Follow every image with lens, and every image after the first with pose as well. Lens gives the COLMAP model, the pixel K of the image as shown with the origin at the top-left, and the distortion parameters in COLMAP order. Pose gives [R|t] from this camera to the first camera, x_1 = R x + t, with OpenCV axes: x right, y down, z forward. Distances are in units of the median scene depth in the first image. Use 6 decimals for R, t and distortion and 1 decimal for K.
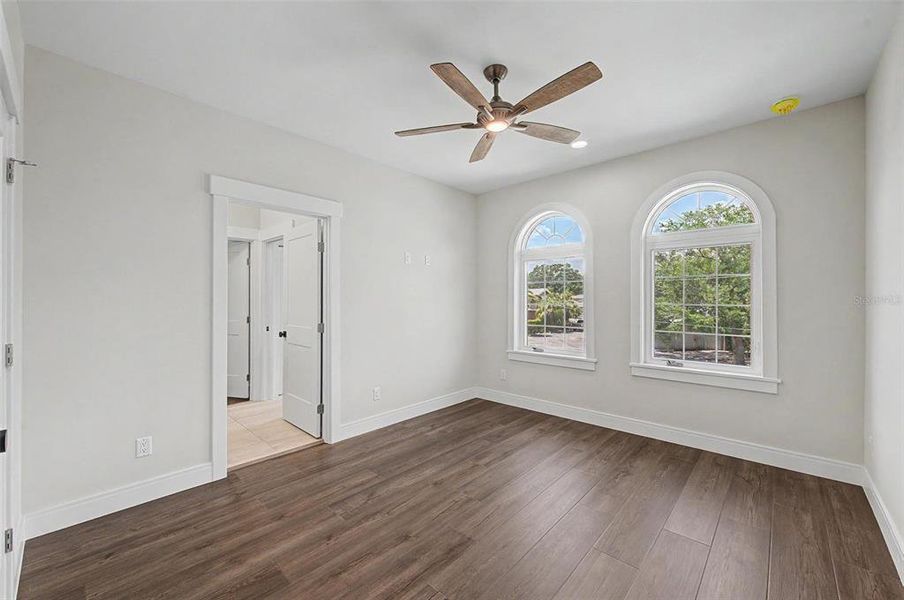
lens RADIAL K [[357.0, 0, 451.2], [0, 357.0, 299.1], [0, 0, 1]] dist [0.002709, -0.000051]
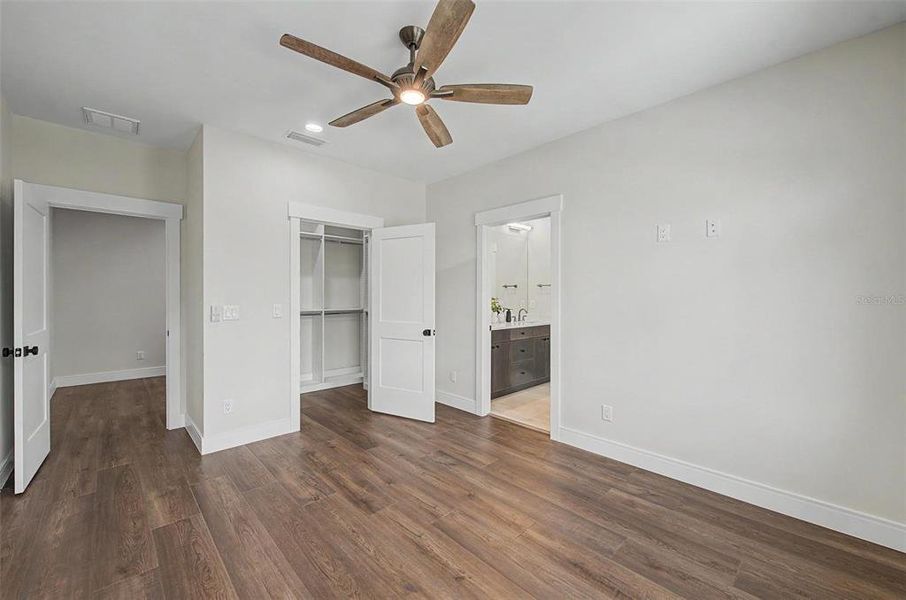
lens RADIAL K [[357.8, 0, 452.2], [0, 357.8, 299.1], [0, 0, 1]] dist [0.002709, -0.000051]
pose [[-0.059626, 0.007527, -0.998192, 0.849533], [0.003915, 0.999966, 0.007307, 0.005585], [0.998213, -0.003472, -0.059653, 0.981321]]
